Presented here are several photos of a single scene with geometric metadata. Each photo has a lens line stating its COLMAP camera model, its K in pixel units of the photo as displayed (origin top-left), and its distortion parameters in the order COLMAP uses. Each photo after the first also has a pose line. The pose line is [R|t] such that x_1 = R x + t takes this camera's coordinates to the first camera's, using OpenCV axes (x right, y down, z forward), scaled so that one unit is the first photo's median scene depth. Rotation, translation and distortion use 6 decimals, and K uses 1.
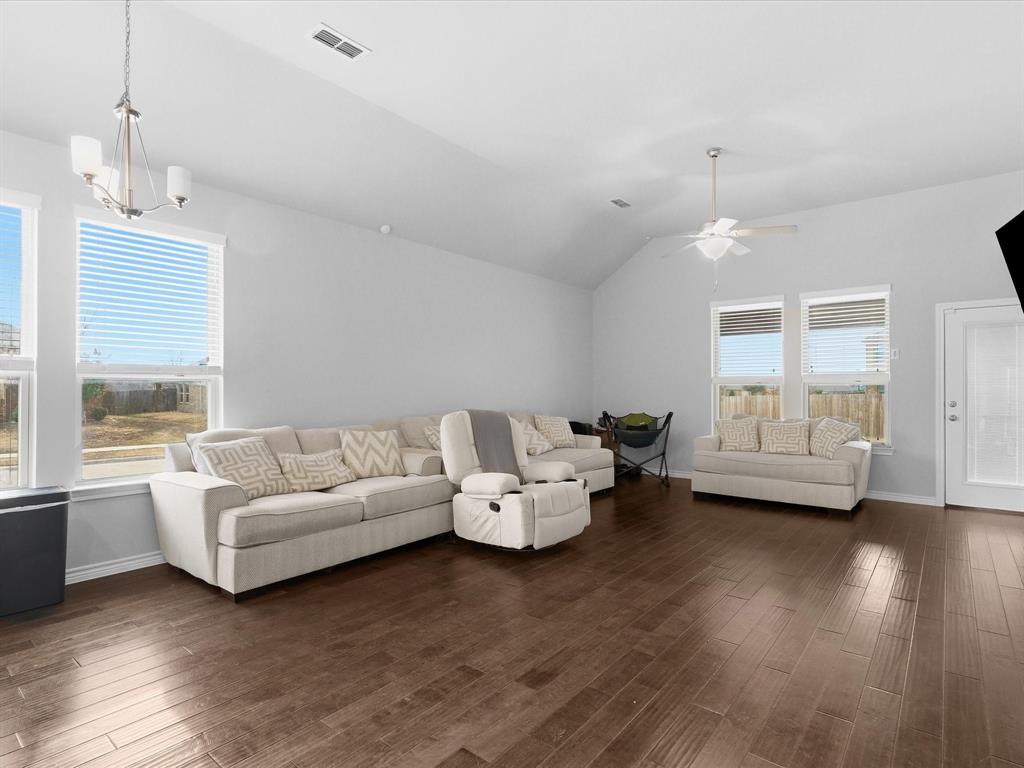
lens RADIAL K [[538.4, 0, 512.0], [0, 538.4, 384.0], [0, 0, 1]] dist [0.003291, 0.000985]
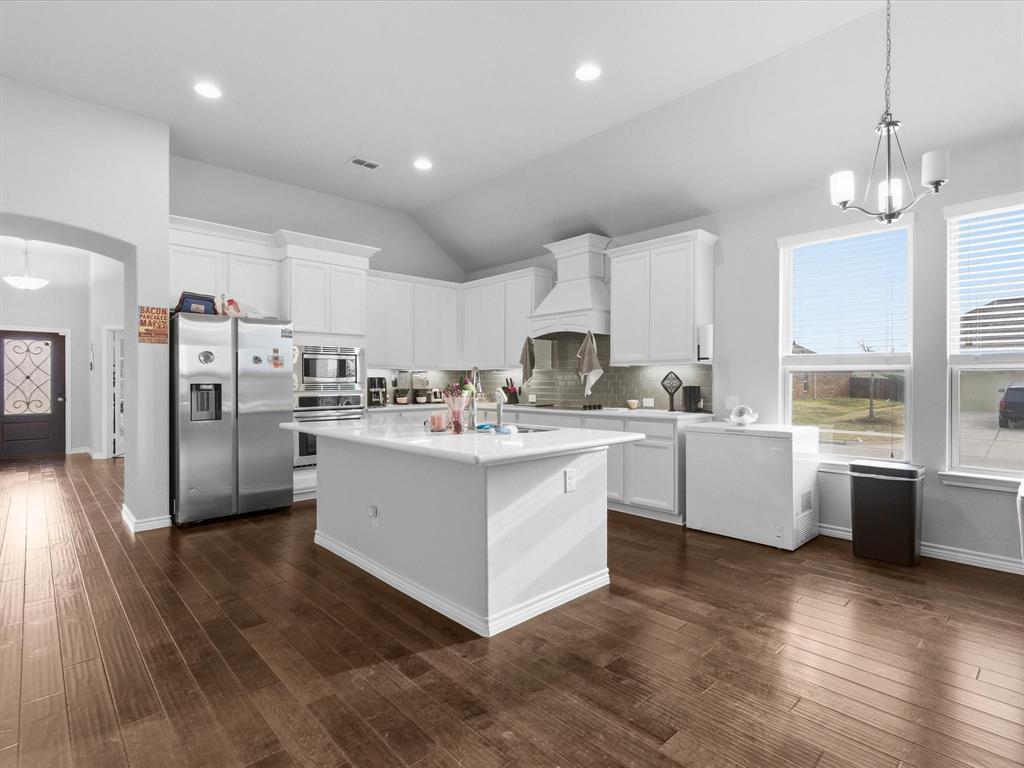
lens RADIAL K [[519.2, 0, 512.0], [0, 519.2, 384.0], [0, 0, 1]] dist [-0.002900, -0.000075]
pose [[-0.138622, 0.010530, -0.990289, 0.404516], [0.012105, 0.999887, 0.008937, -0.001100], [0.990271, -0.010748, -0.138734, 0.362181]]
